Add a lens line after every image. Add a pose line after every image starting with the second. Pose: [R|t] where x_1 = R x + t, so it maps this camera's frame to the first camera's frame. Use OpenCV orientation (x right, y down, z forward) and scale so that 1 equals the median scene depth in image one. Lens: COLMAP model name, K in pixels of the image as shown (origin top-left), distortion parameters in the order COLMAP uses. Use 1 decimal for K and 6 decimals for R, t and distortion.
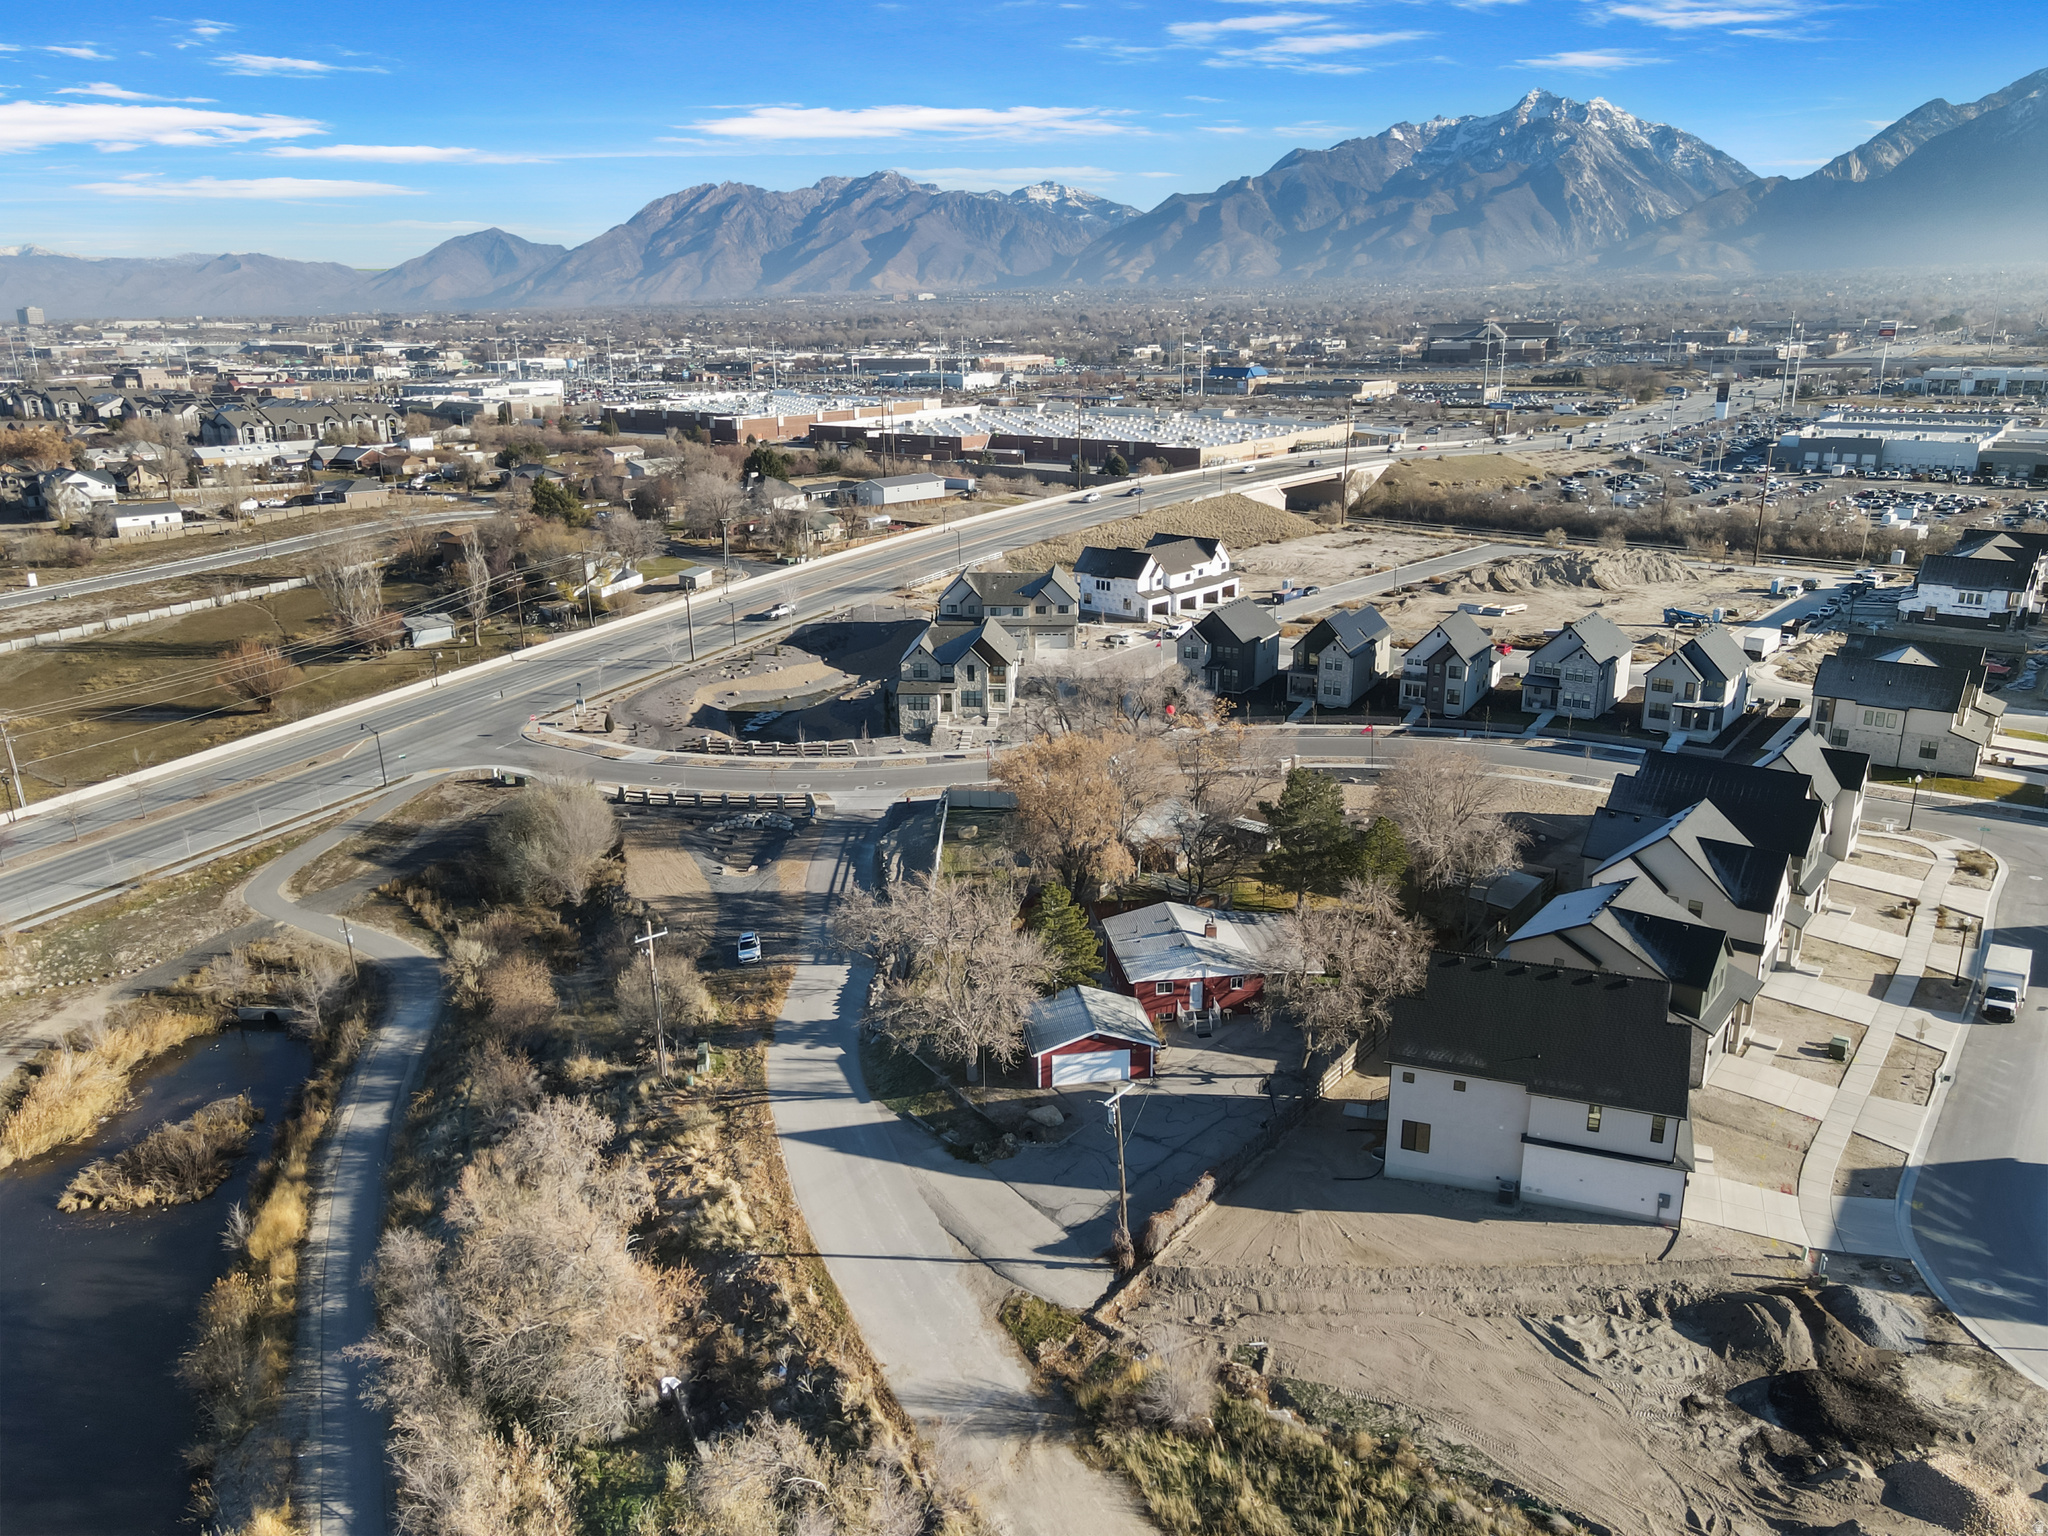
lens RADIAL K [[1503.1, 0, 1034.9], [0, 1503.1, 775.1], [0, 0, 1]] dist [-0.001003, 0.024883]
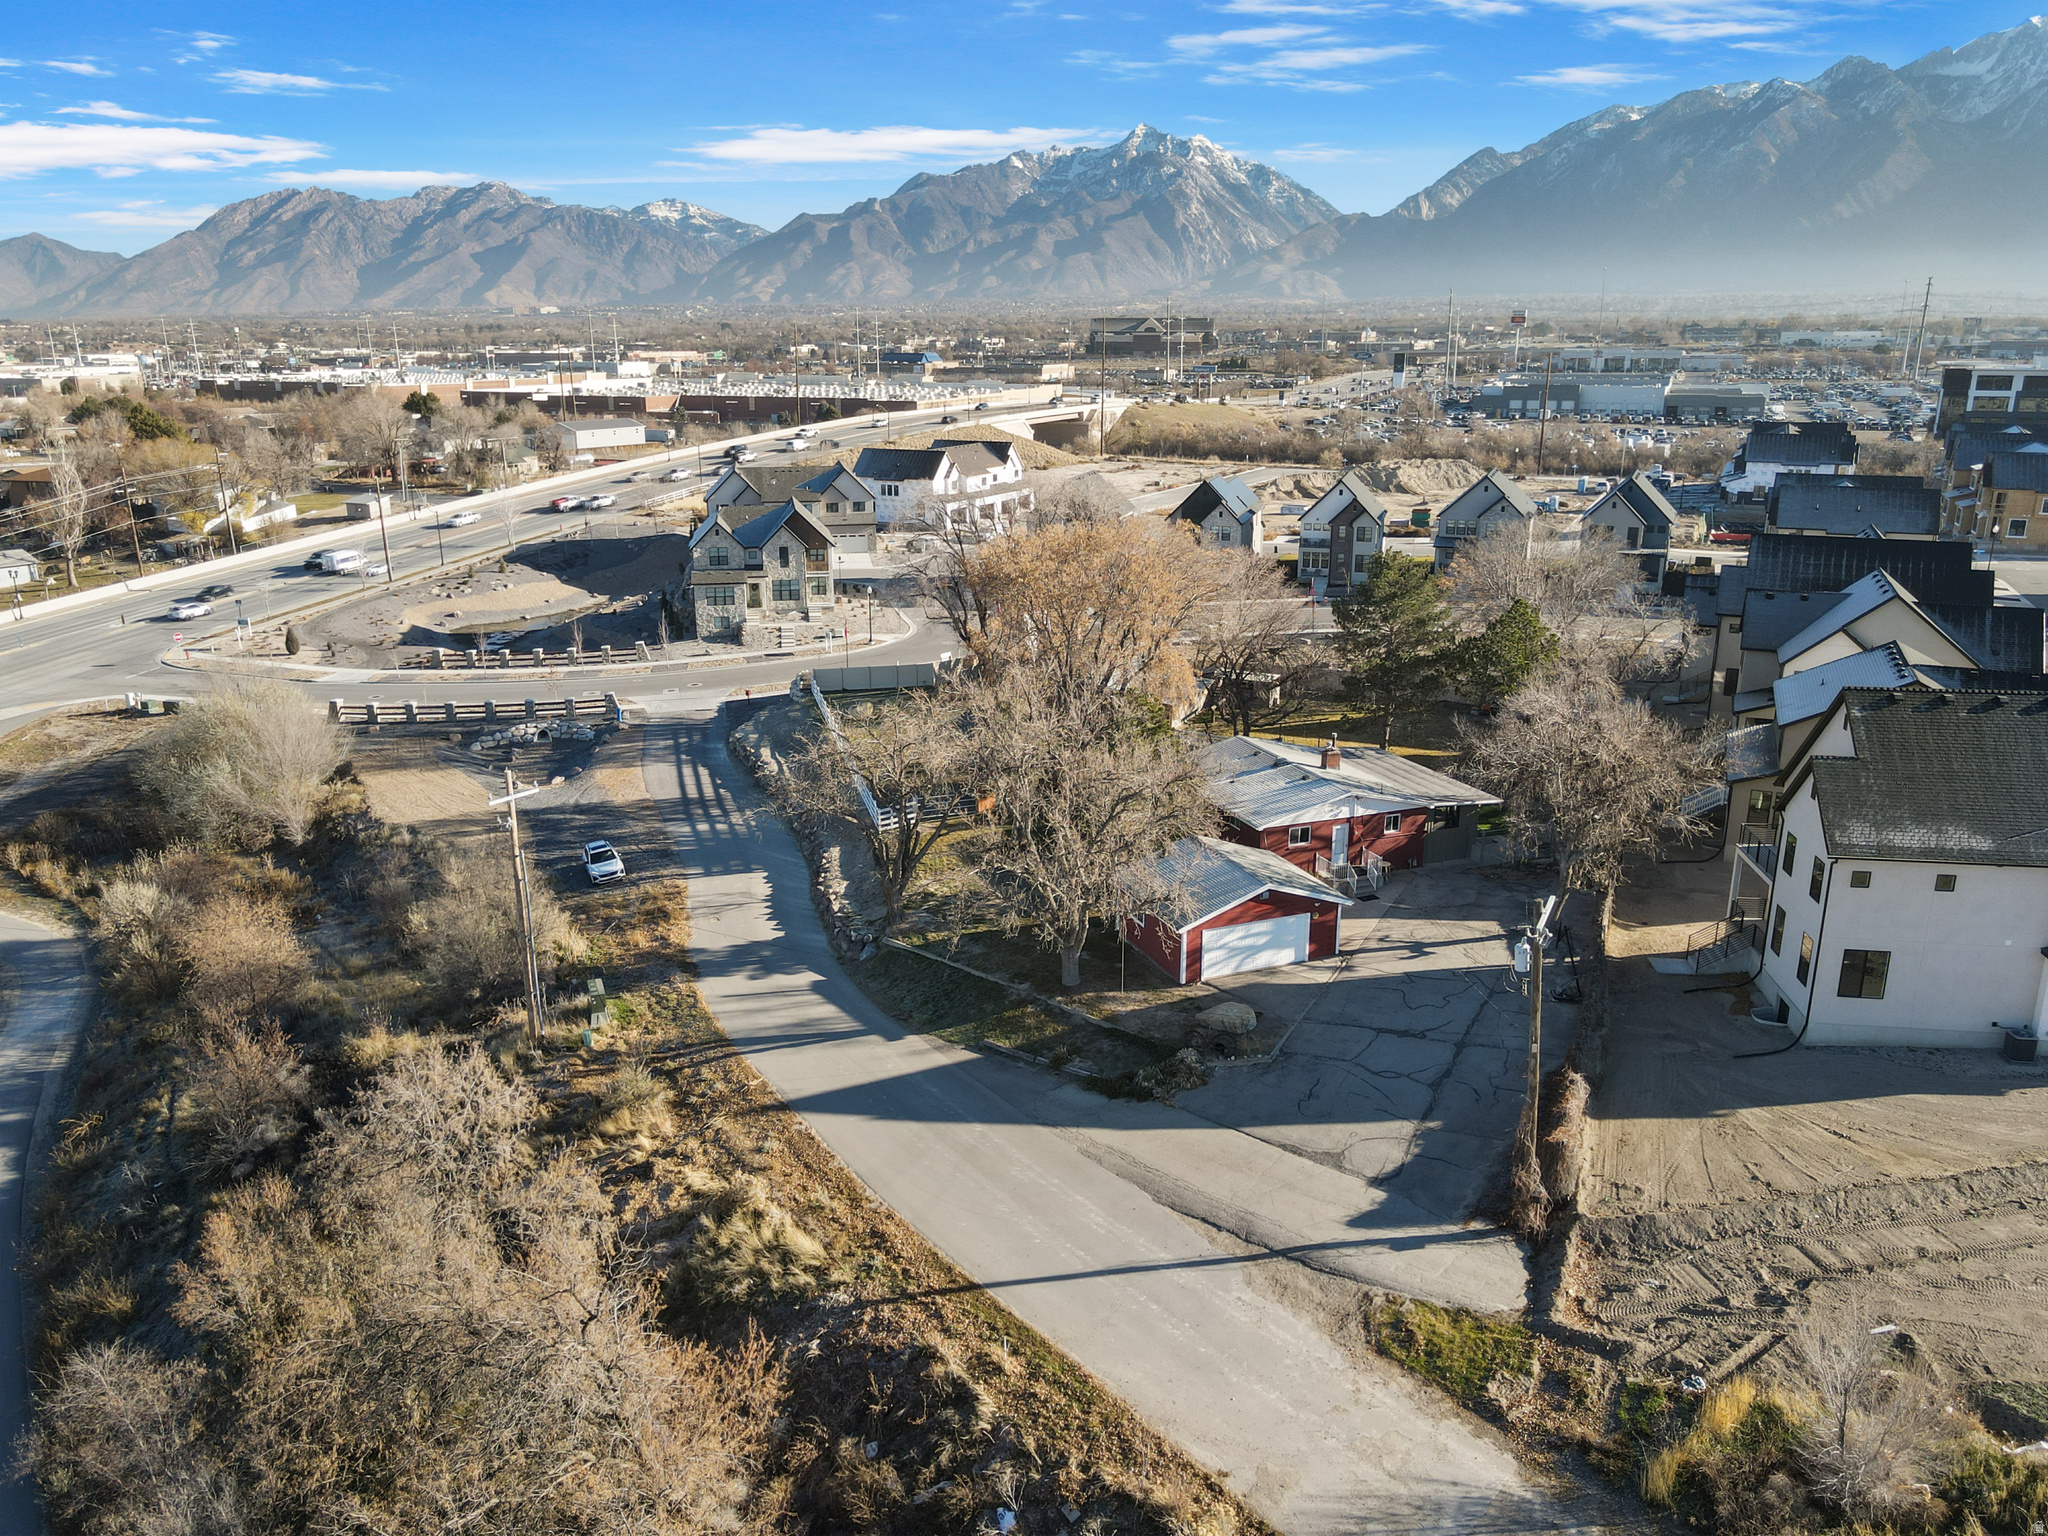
lens RADIAL K [[1503.1, 0, 1034.9], [0, 1503.1, 775.1], [0, 0, 1]] dist [-0.001003, 0.024883]
pose [[0.972812, -0.057378, 0.224375, -0.129803], [0.060563, 0.998137, -0.007334, 0.079899], [-0.223536, 0.020724, 0.974475, 0.260317]]
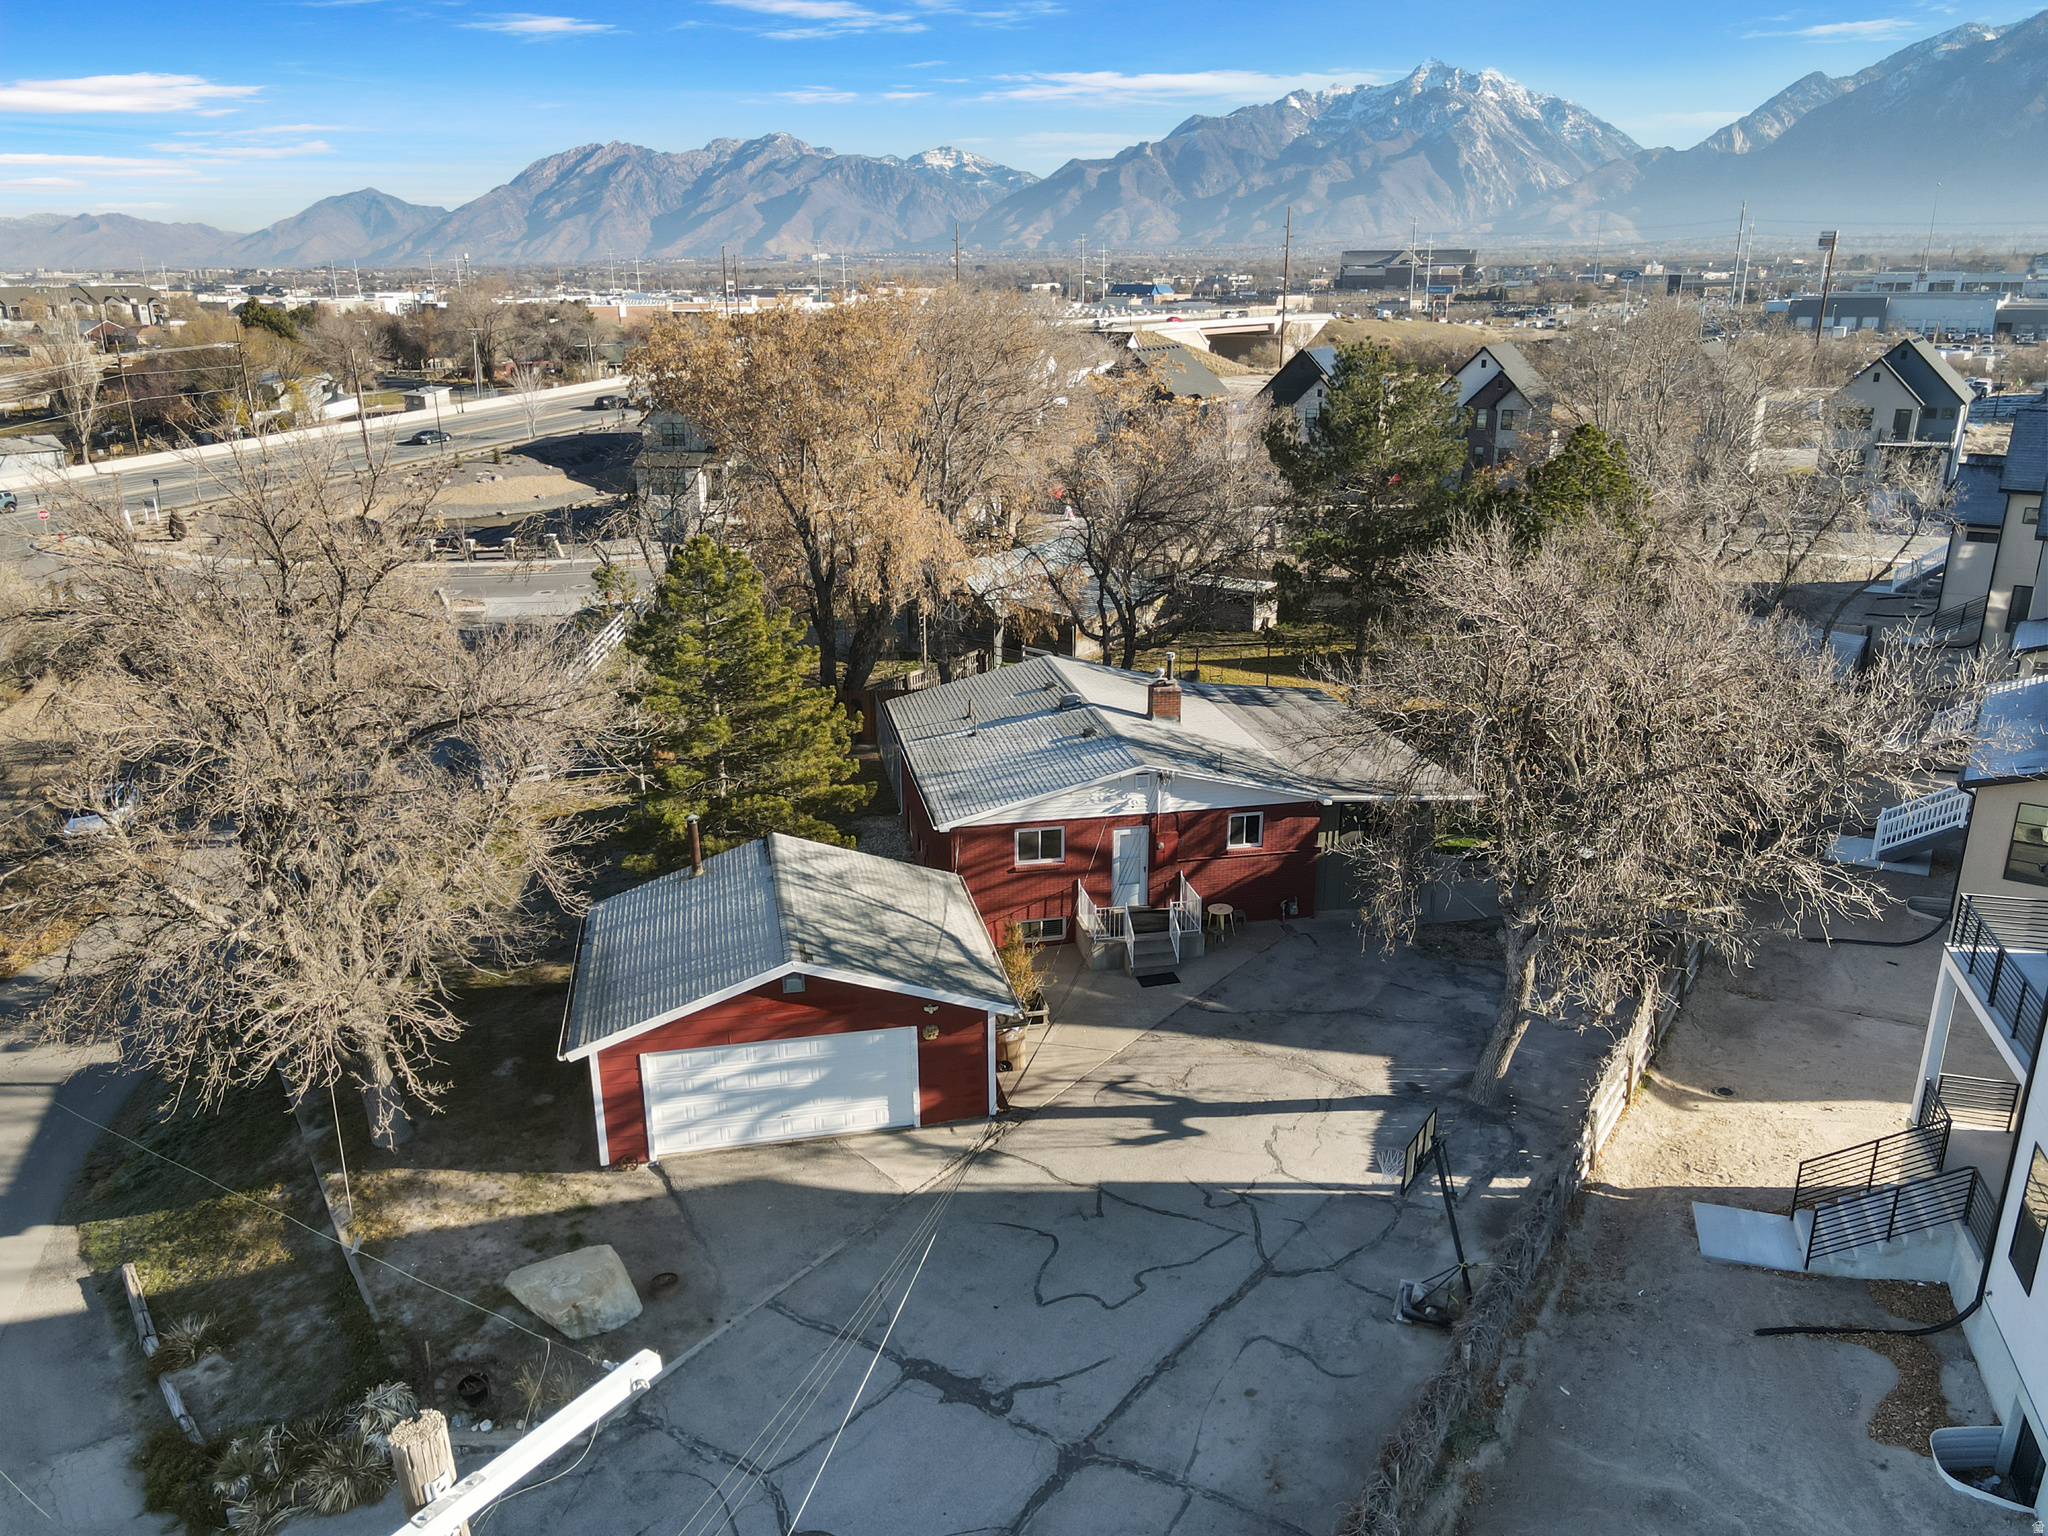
lens RADIAL K [[1500.5, 0, 1039.8], [0, 1500.5, 768.2], [0, 0, 1]] dist [0.017829, 0.006884]
pose [[0.997758, -0.014036, 0.065439, 0.045833], [0.013180, 0.999822, 0.013487, 0.085043], [-0.065617, -0.012594, 0.997765, 0.469025]]
